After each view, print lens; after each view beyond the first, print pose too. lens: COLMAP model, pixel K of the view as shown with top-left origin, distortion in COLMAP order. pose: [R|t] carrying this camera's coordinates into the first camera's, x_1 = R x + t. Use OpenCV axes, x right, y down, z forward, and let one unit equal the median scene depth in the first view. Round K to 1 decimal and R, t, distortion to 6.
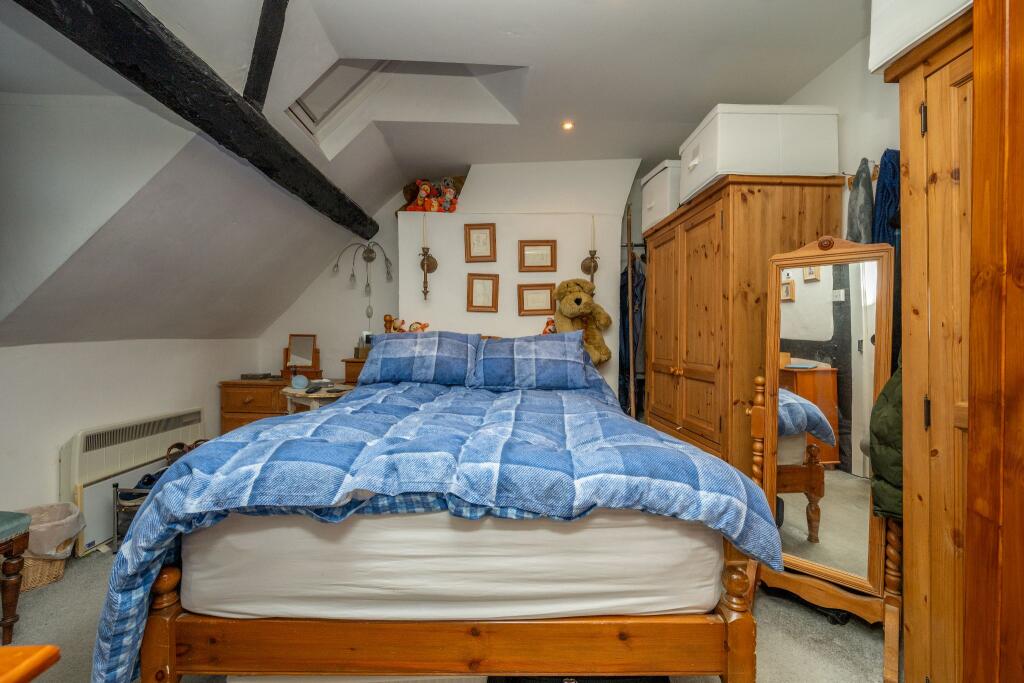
lens RADIAL K [[413.4, 0, 512.0], [0, 413.4, 341.5], [0, 0, 1]] dist [0.000132, 0.000007]
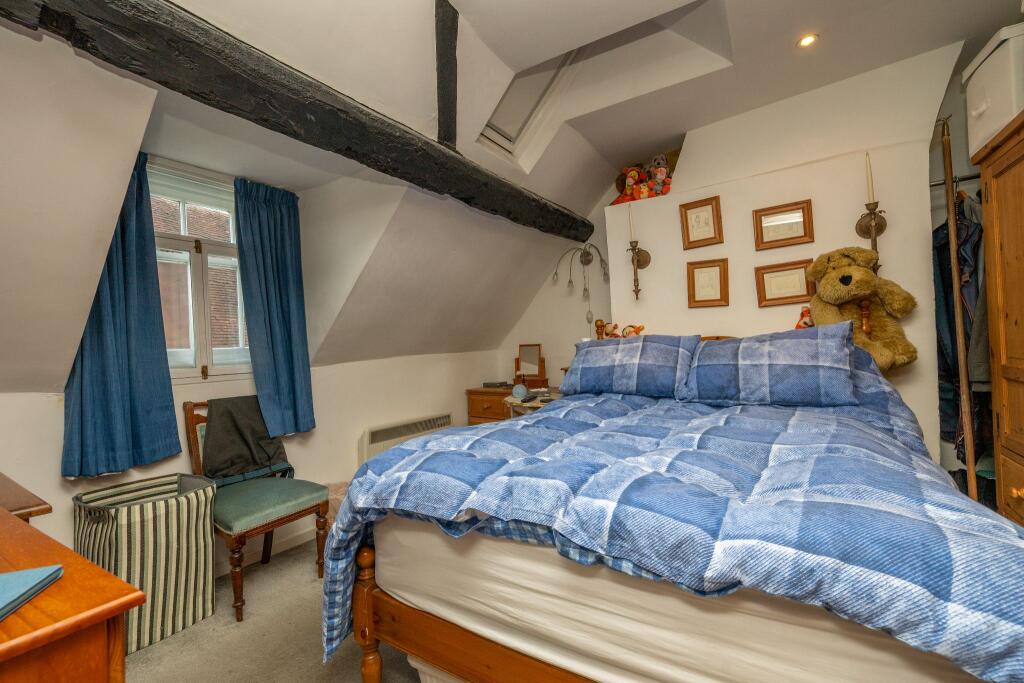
lens RADIAL K [[449.5, 0, 512.0], [0, 449.5, 341.5], [0, 0, 1]] dist [-0.002127, -0.000213]
pose [[0.828540, -0.051200, -0.557585, 0.134998], [0.049483, 0.998610, -0.018167, -0.008881], [0.557740, -0.012539, 0.829921, 0.062418]]
